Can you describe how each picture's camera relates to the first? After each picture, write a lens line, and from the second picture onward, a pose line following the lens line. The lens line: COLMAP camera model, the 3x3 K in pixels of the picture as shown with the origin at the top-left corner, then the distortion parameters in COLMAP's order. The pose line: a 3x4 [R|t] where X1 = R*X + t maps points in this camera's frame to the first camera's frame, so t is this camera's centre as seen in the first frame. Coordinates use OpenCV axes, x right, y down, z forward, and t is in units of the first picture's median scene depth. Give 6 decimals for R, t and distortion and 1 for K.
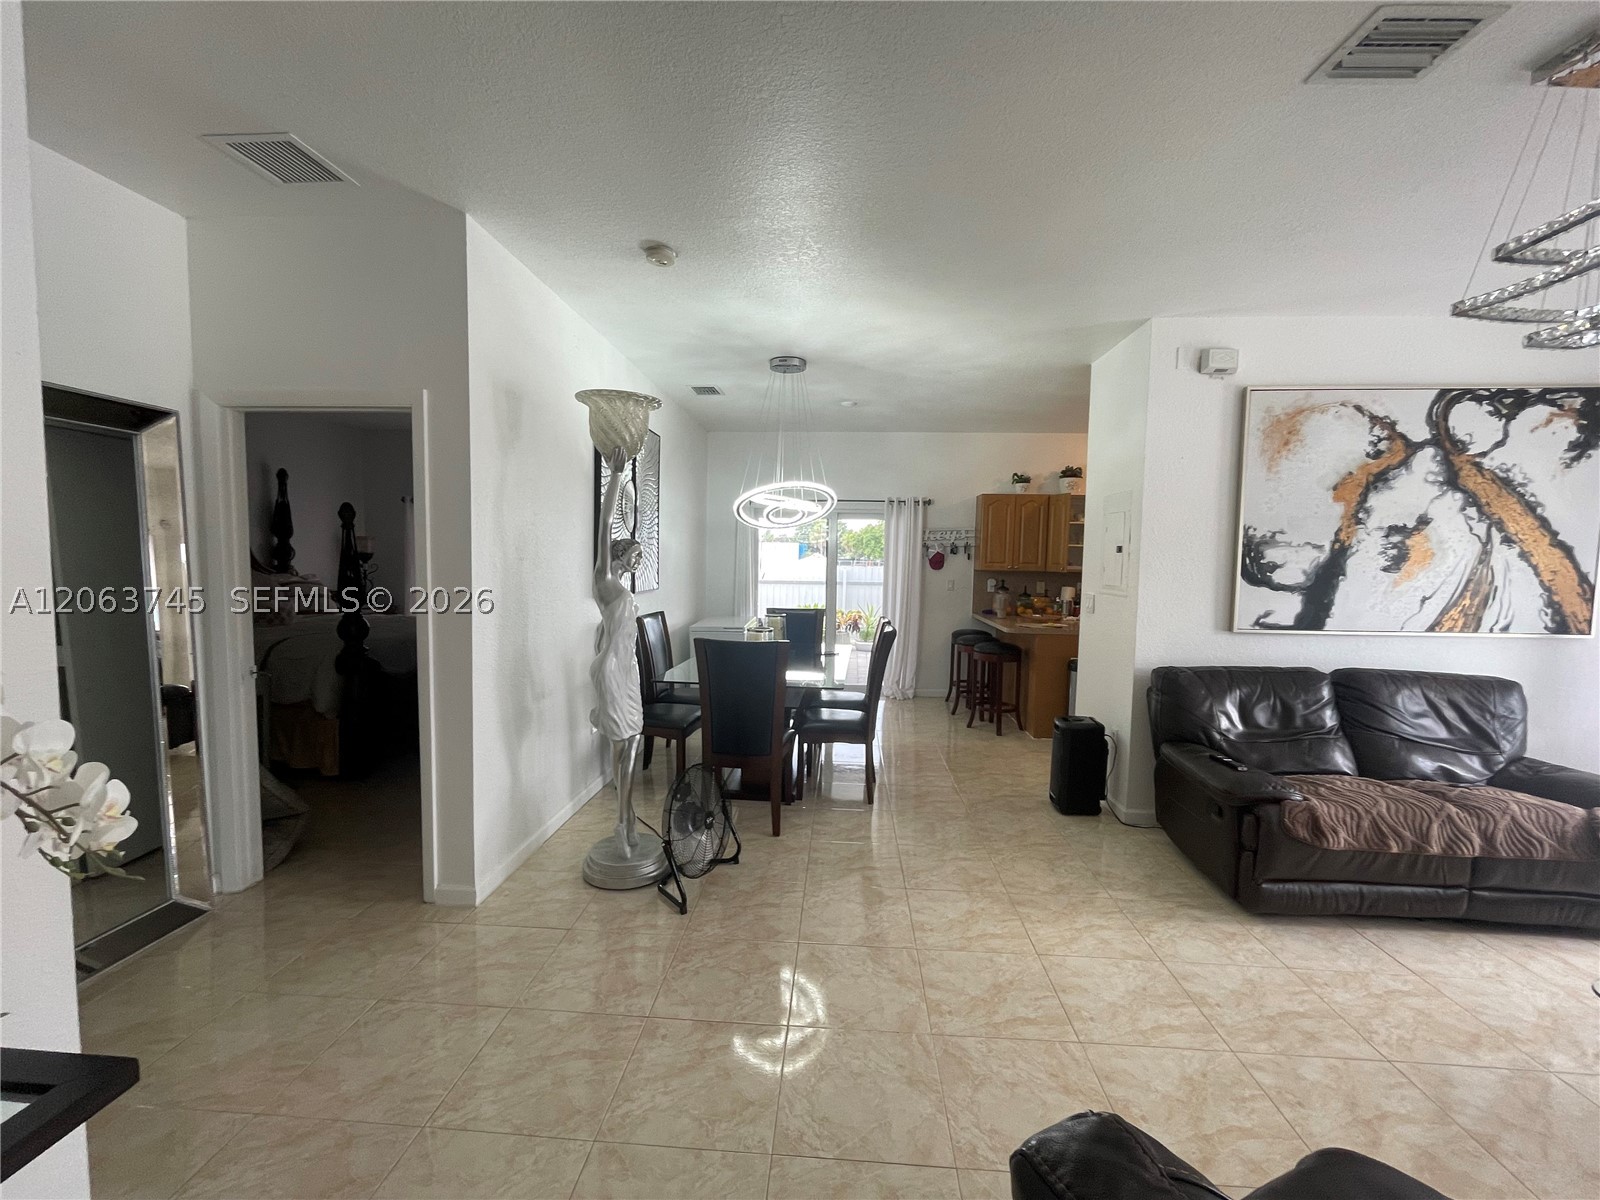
lens RADIAL K [[649.8, 0, 802.2], [0, 649.8, 603.7], [0, 0, 1]] dist [-0.006610, 0.001002]
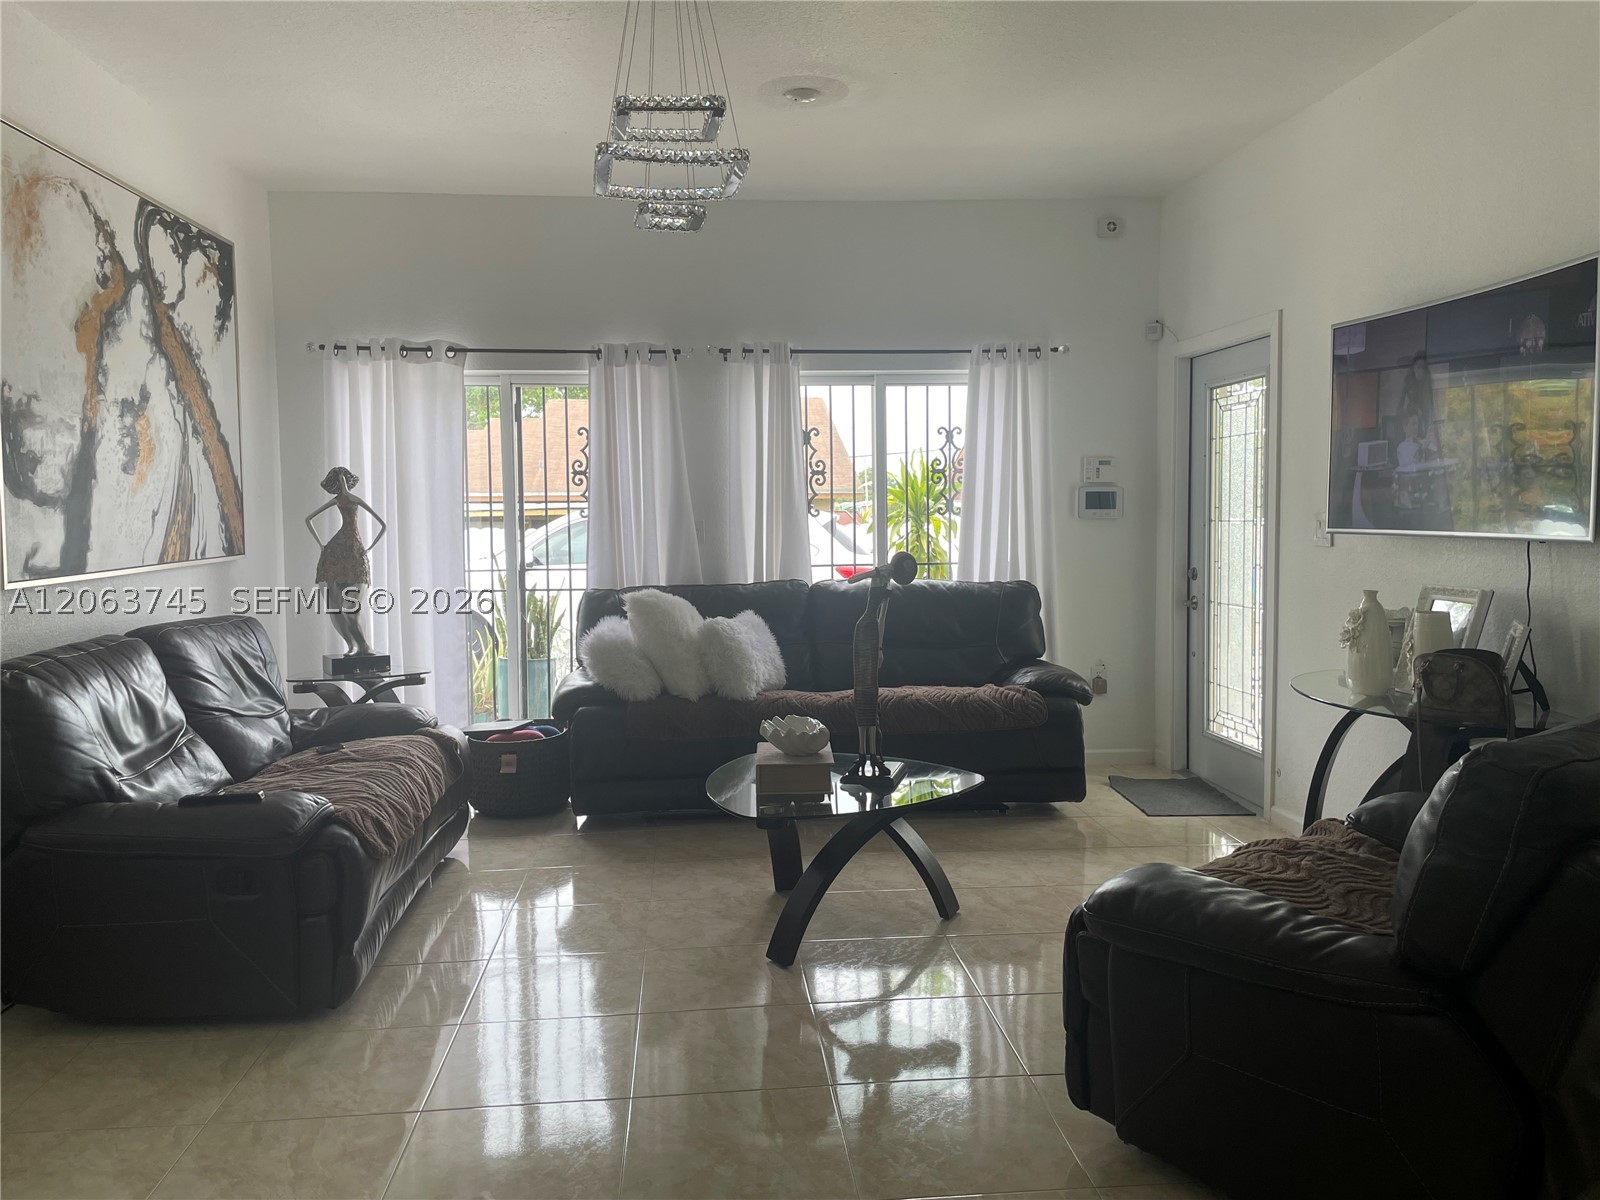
lens RADIAL K [[1199.7, 0, 800.2], [0, 1199.7, 593.9], [0, 0, 1]] dist [0.007026, -0.000948]
pose [[-0.147017, -0.086859, 0.985313, -0.362978], [0.086995, 0.991141, 0.100353, 0.007626], [-0.985301, 0.100471, -0.138159, 0.532830]]
